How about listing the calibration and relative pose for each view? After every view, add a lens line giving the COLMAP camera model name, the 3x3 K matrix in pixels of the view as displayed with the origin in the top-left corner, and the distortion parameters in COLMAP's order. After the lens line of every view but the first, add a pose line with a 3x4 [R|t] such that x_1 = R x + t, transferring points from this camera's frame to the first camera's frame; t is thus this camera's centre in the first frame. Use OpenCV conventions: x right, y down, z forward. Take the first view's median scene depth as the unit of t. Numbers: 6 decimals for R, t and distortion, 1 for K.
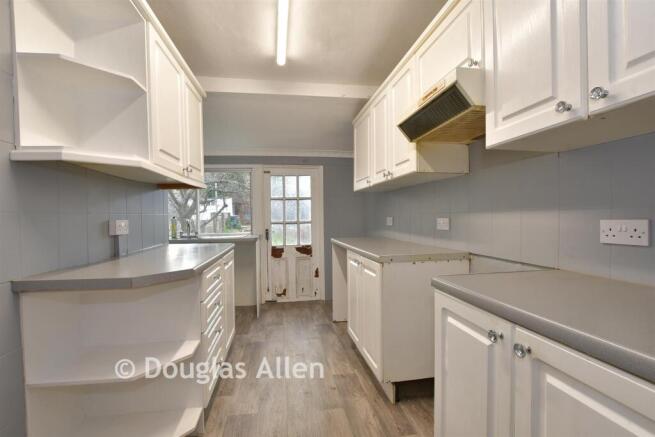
lens RADIAL K [[289.4, 0, 326.5], [0, 289.4, 217.8], [0, 0, 1]] dist [0.000451, 0.000018]
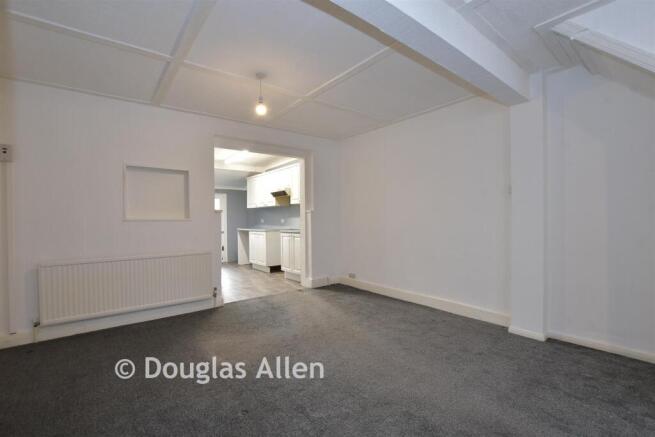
lens RADIAL K [[289.4, 0, 326.3], [0, 289.4, 218.9], [0, 0, 1]] dist [0.000451, 0.000018]
pose [[0.866953, 0.002119, 0.498385, -0.702734], [0.005132, 0.999900, -0.013178, 0.038127], [-0.498364, 0.013982, 0.866855, -1.823711]]
